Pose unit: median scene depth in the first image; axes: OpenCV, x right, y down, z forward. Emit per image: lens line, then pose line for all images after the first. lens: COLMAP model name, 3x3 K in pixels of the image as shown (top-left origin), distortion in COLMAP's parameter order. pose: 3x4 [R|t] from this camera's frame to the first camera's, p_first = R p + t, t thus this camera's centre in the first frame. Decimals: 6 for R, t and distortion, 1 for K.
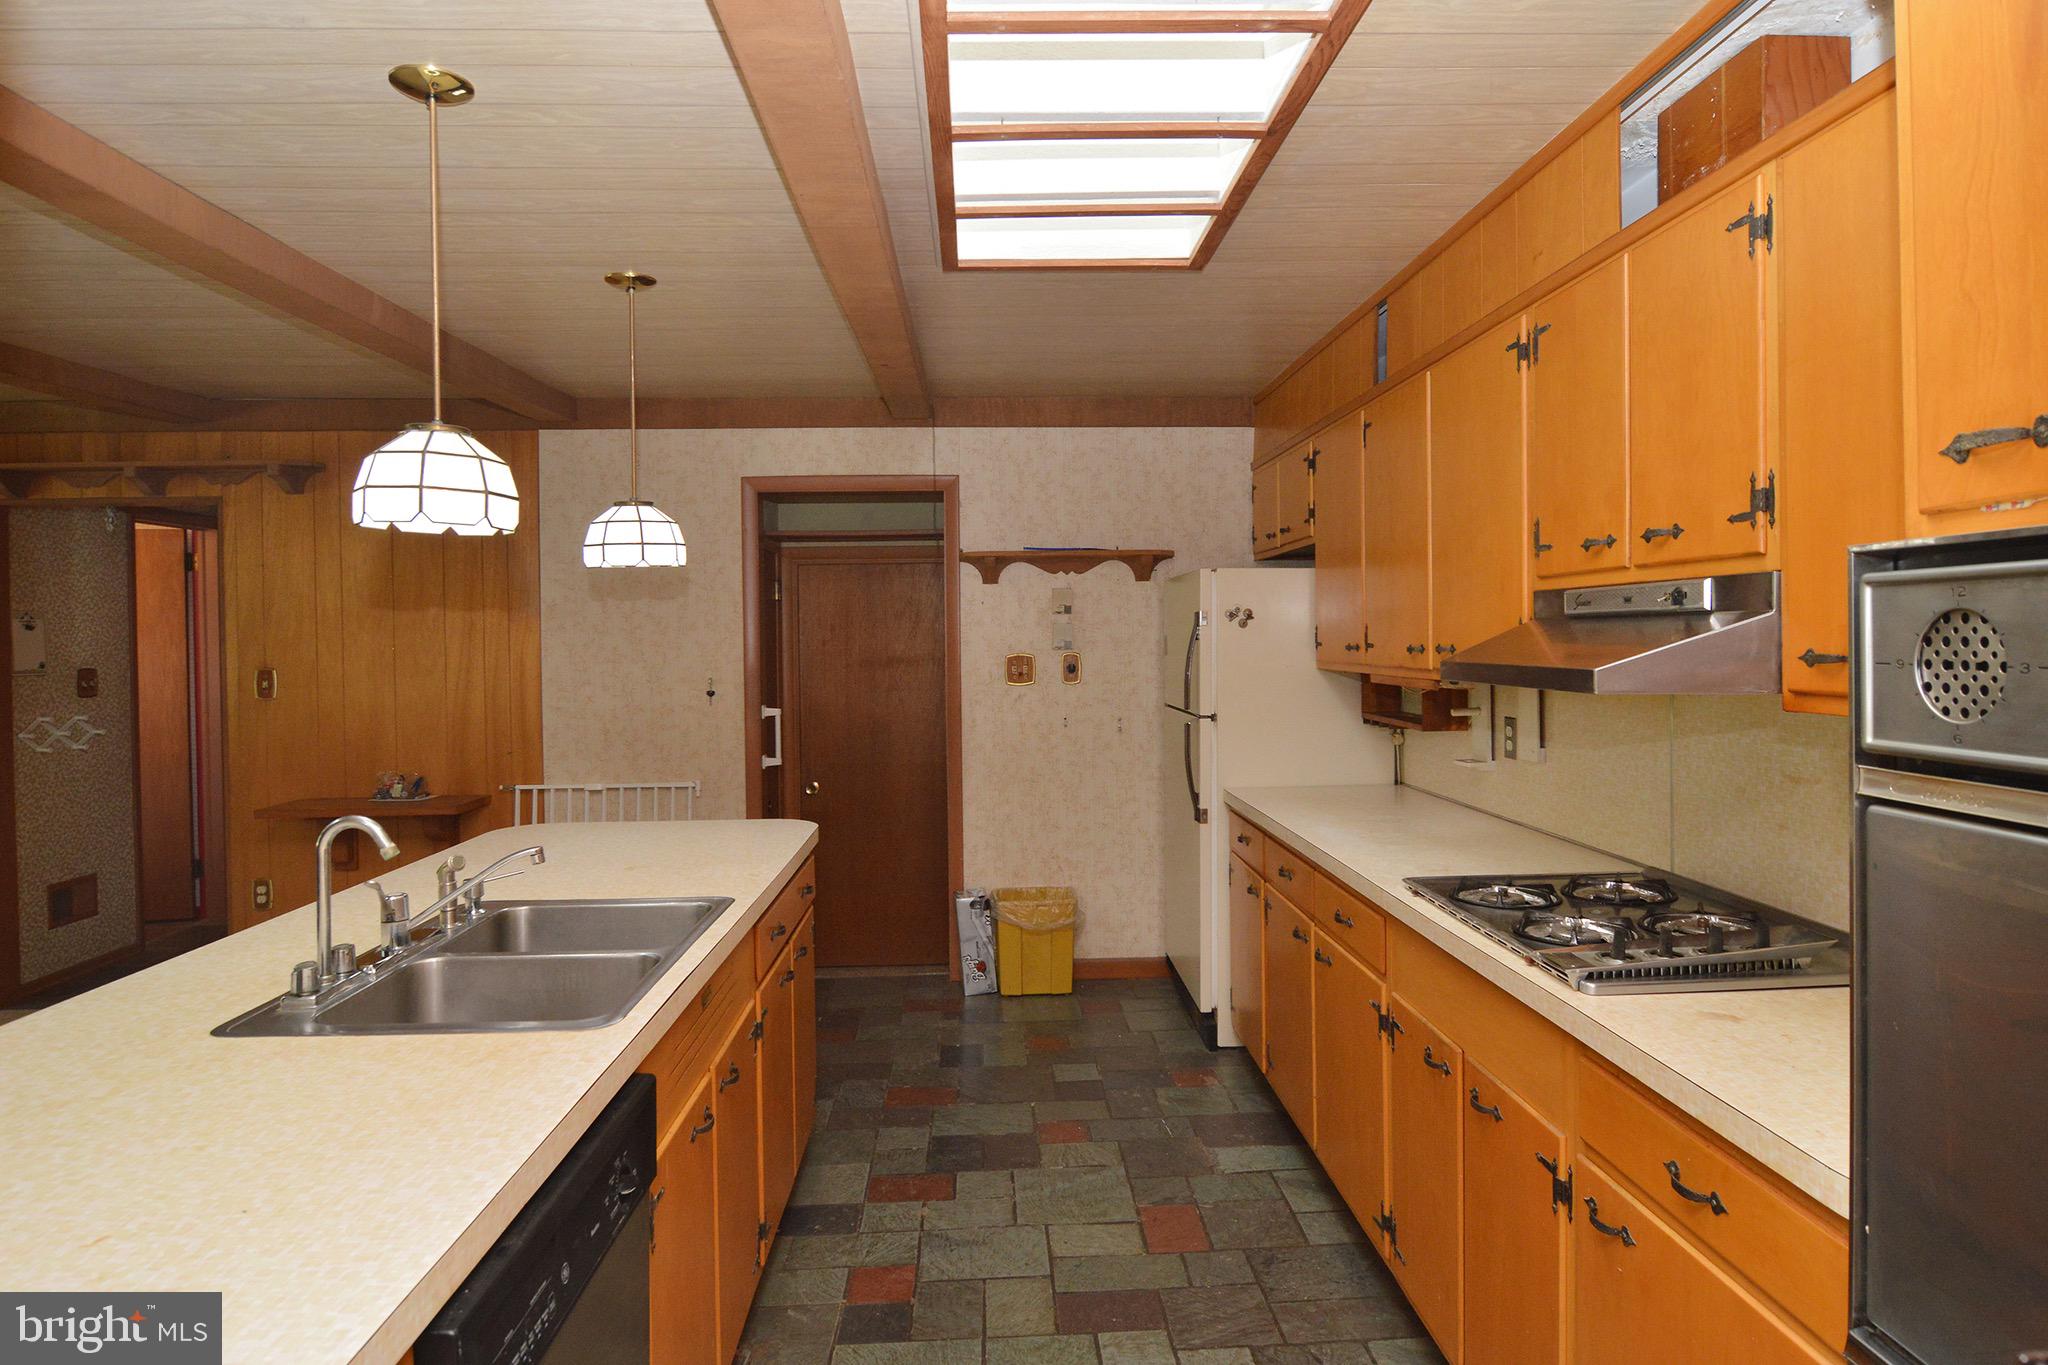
lens RADIAL K [[1133.1, 0, 1069.2], [0, 1133.1, 665.5], [0, 0, 1]] dist [-0.006257, -0.008924]
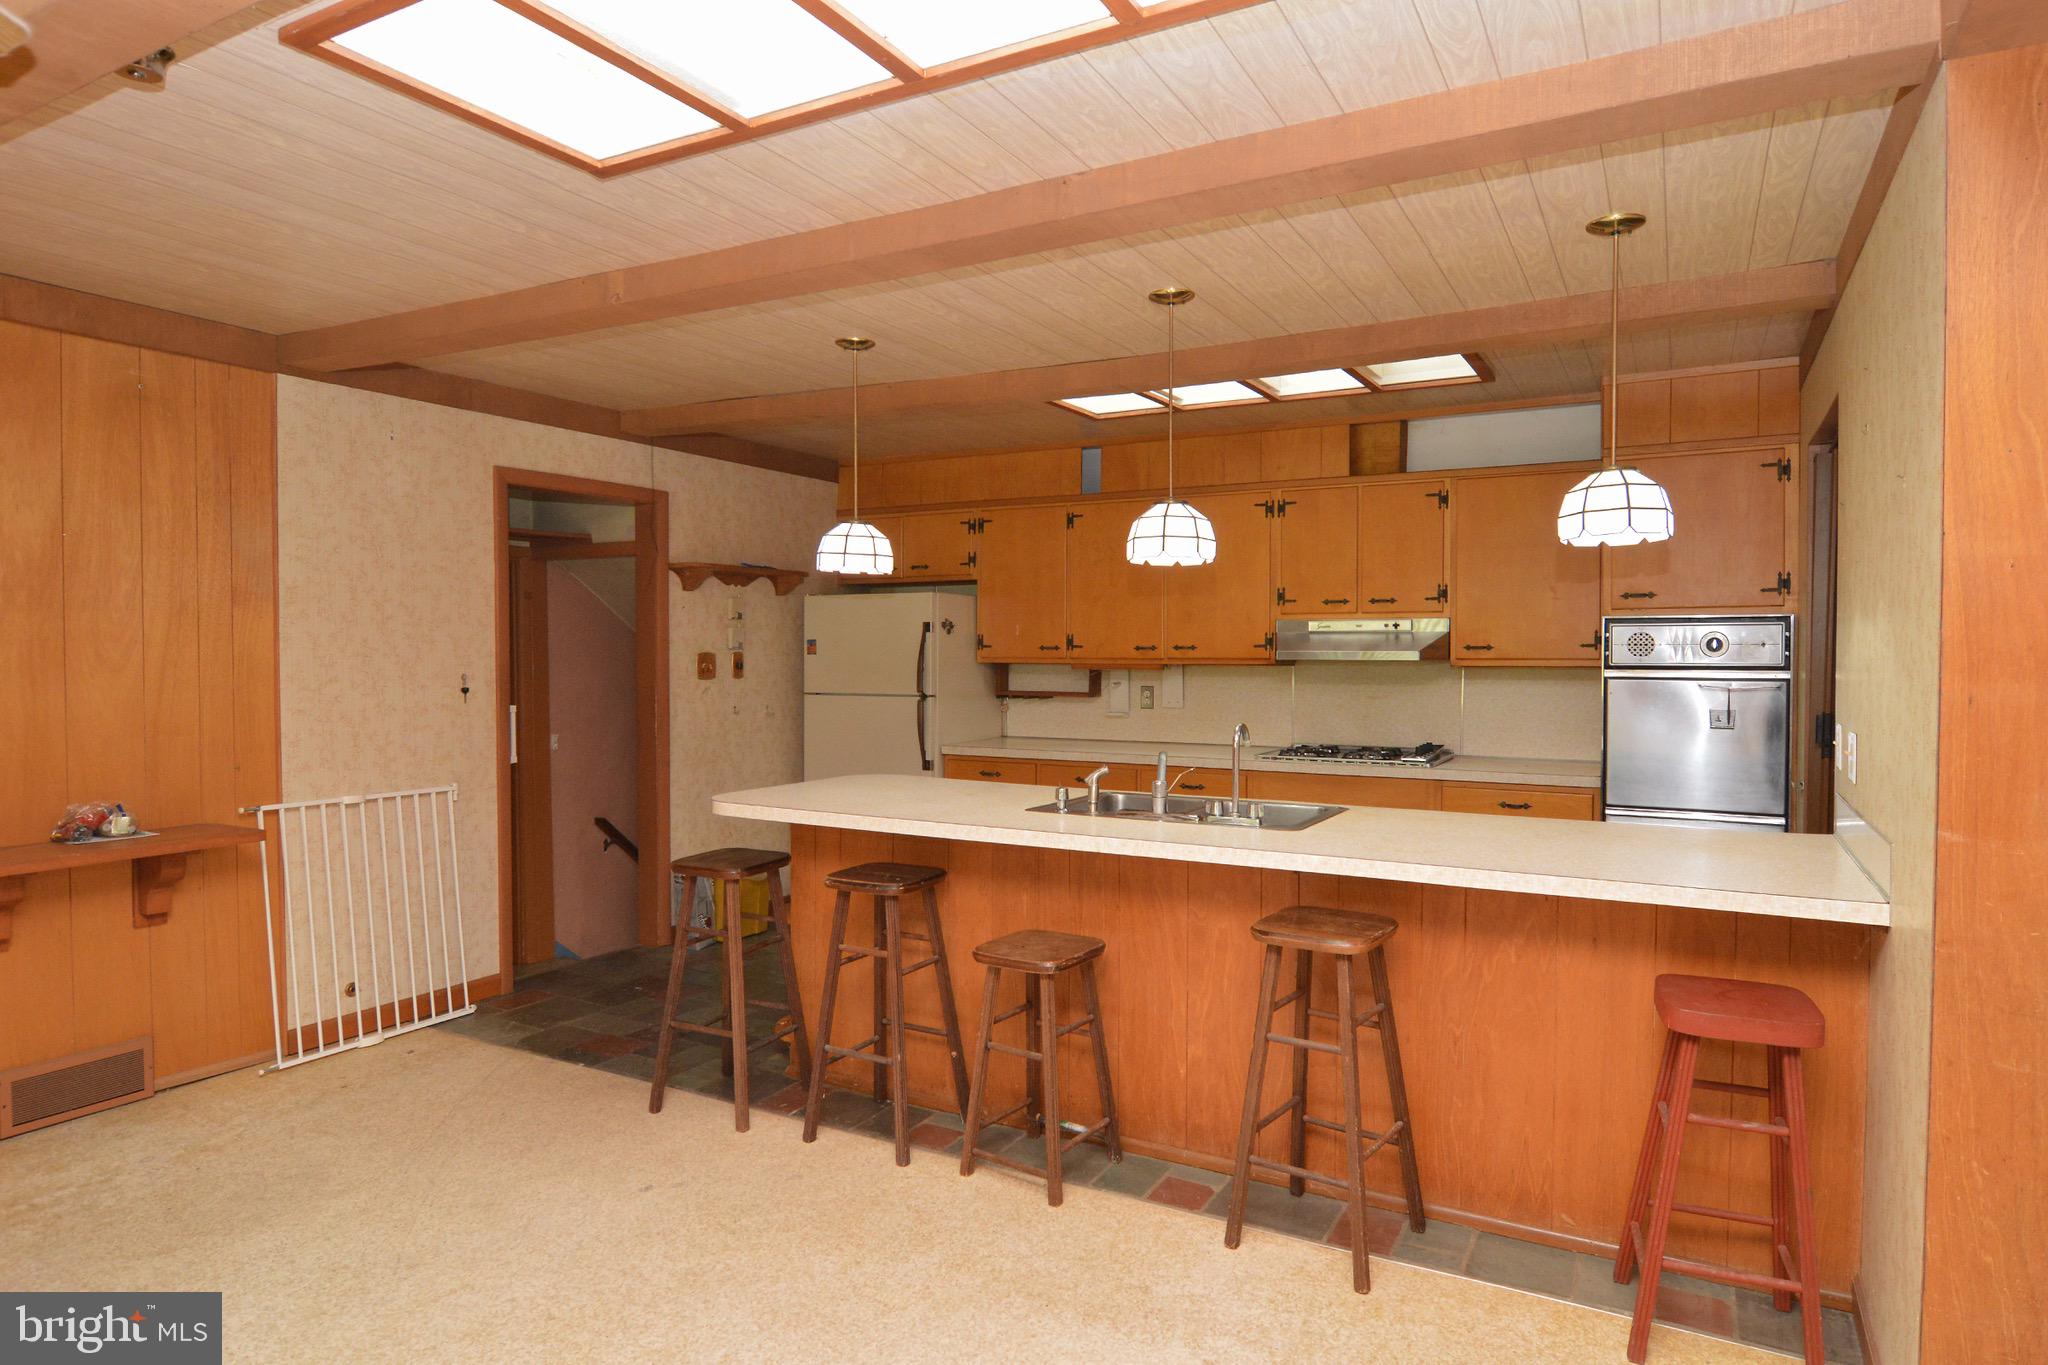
lens RADIAL K [[1133.1, 0, 1015.7], [0, 1133.1, 684.8], [0, 0, 1]] dist [-0.006257, -0.008924]
pose [[0.549974, -0.012116, 0.835094, -1.135550], [0.011458, 0.999910, 0.006962, 0.025022], [-0.835103, 0.005740, 0.550064, 0.129078]]
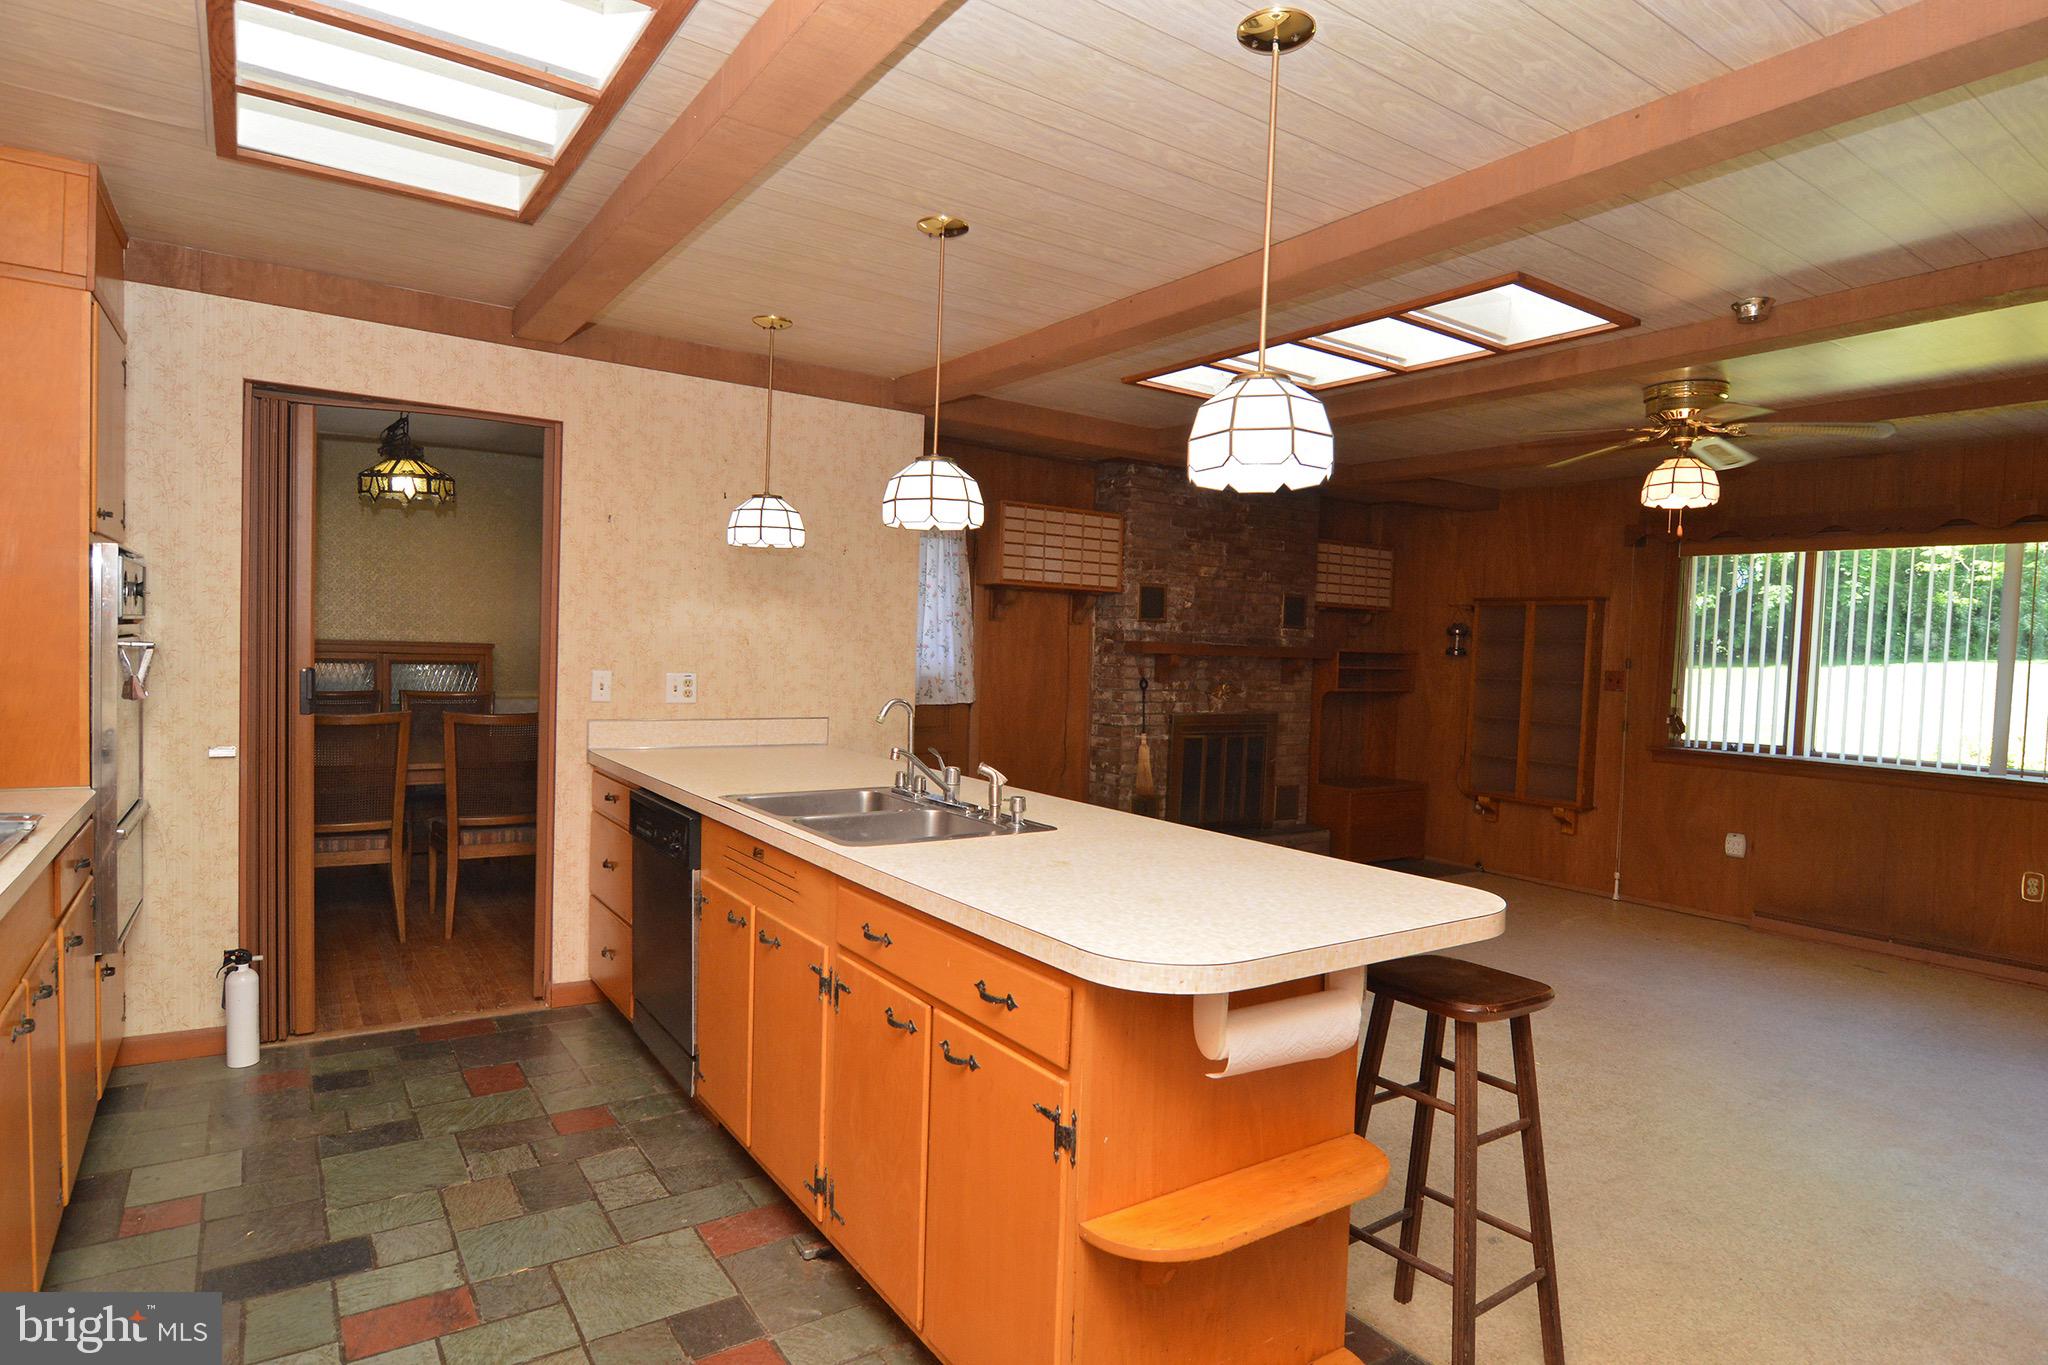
lens RADIAL K [[1133.1, 0, 1019.9], [0, 1133.1, 687.4], [0, 0, 1]] dist [-0.006257, -0.008924]
pose [[-0.853804, 0.002679, -0.520588, 0.056471], [-0.035549, 0.997353, 0.063435, -0.003863], [0.519380, 0.072668, -0.851448, 1.244921]]
